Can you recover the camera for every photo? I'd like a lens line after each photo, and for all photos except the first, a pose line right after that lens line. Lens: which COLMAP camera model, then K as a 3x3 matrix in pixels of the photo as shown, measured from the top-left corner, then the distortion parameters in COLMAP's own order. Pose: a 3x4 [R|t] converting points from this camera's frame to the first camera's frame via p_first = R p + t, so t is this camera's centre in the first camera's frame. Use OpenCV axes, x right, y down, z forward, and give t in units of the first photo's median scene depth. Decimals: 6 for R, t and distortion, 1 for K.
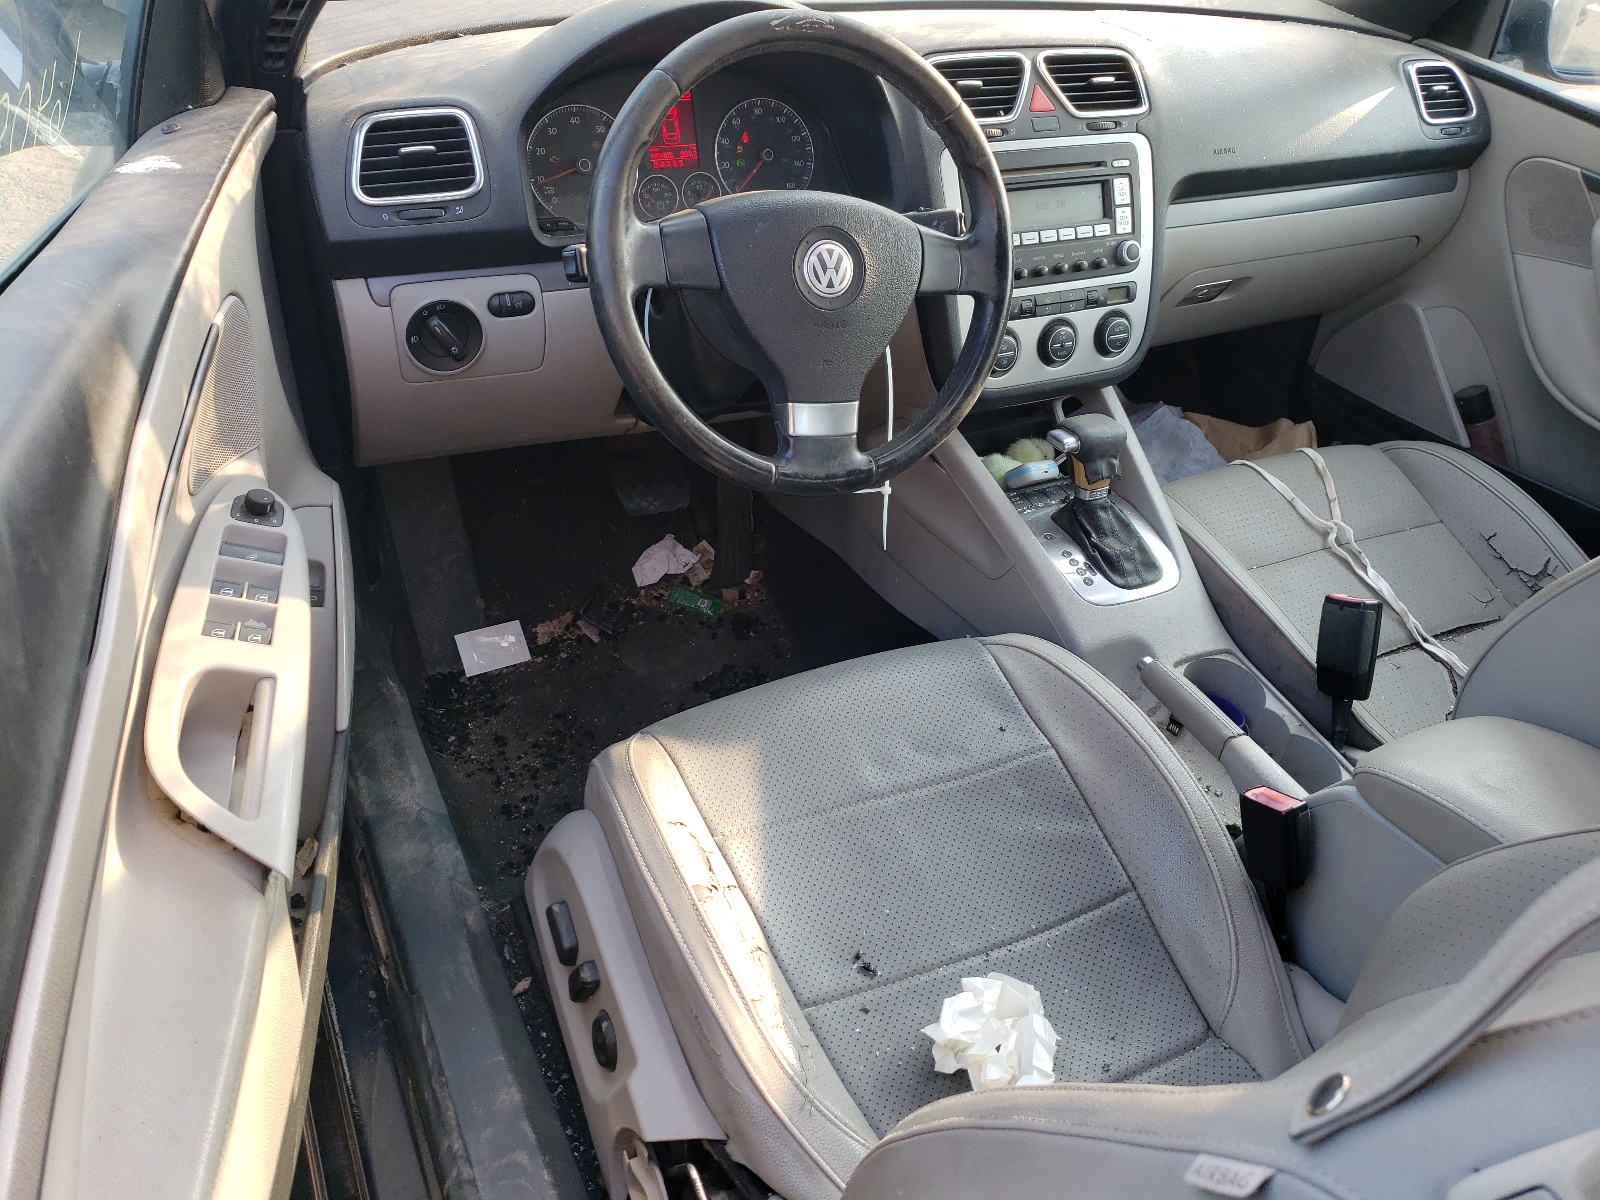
lens RADIAL K [[1191.5, 0, 800.0], [0, 1191.5, 600.0], [0, 0, 1]] dist [0.021621, 0.004117]
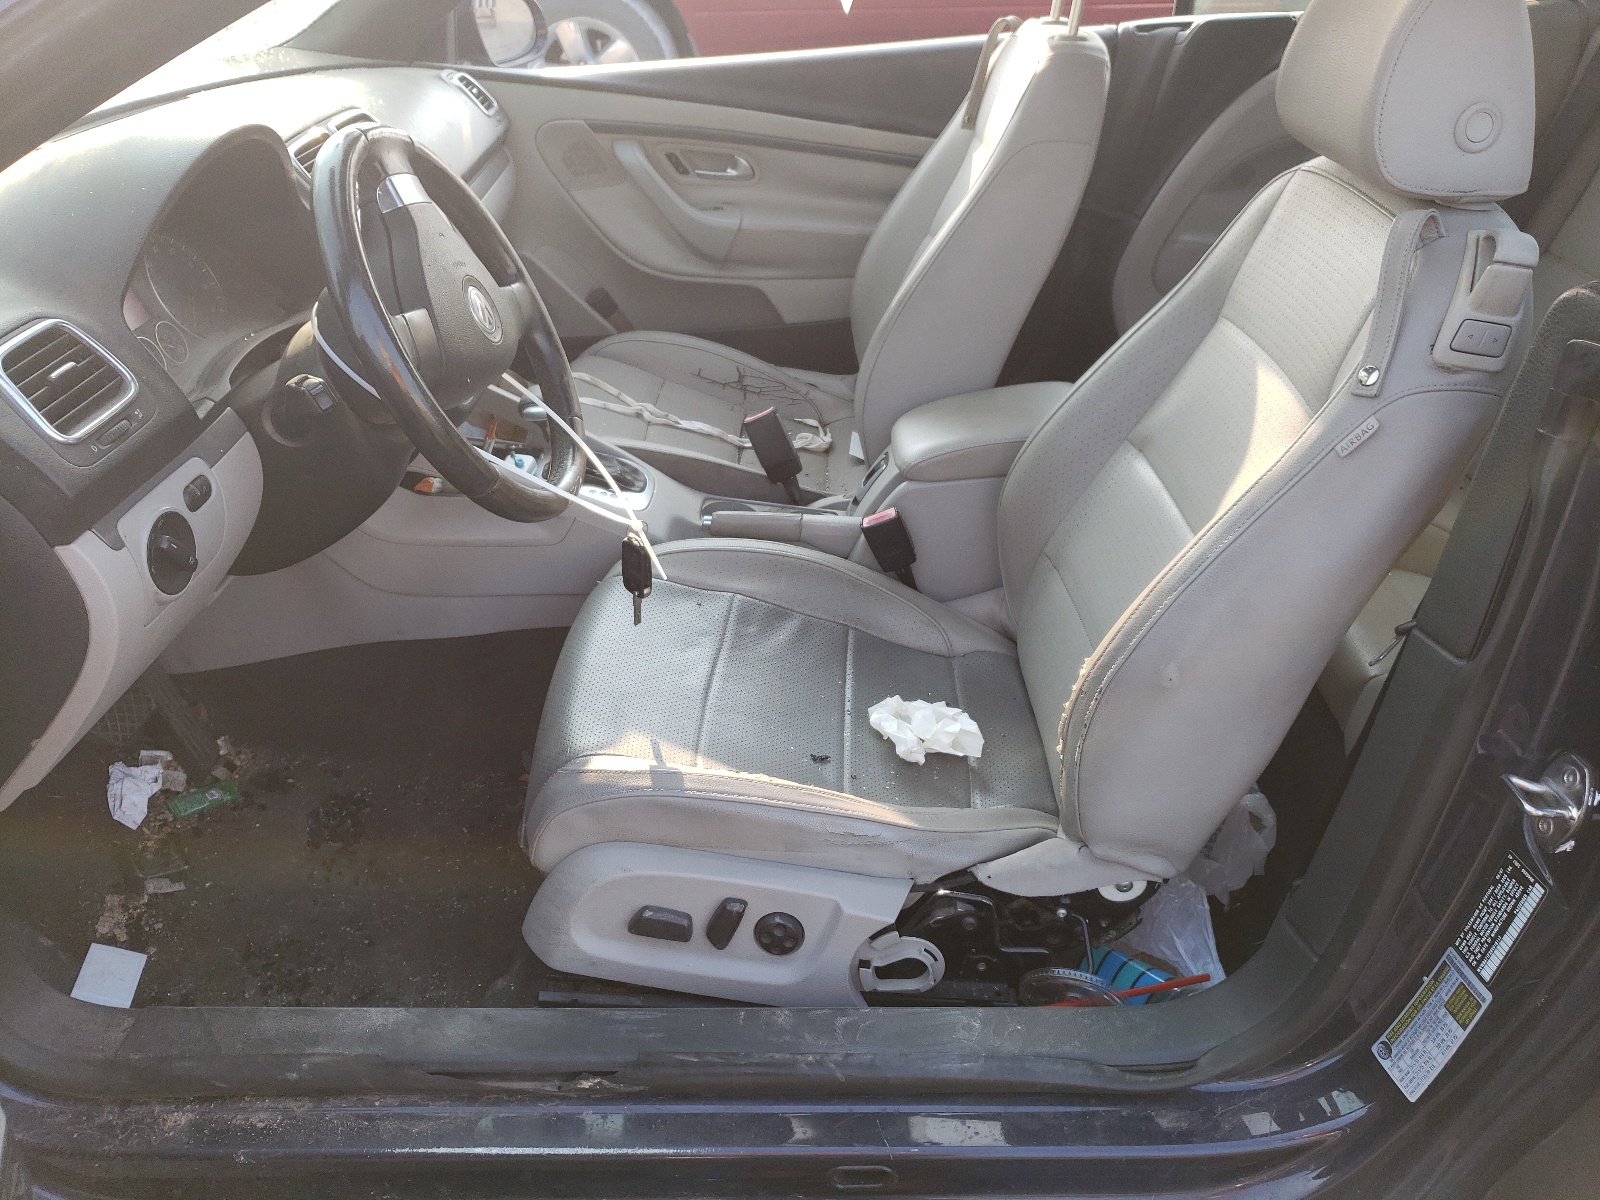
lens RADIAL K [[1191.5, 0, 800.0], [0, 1191.5, 600.0], [0, 0, 1]] dist [0.021621, 0.004117]
pose [[0.461402, -0.521574, 0.717684, -0.705966], [0.538069, 0.807695, 0.241062, -0.150522], [-0.705401, 0.274936, 0.653314, 0.099452]]
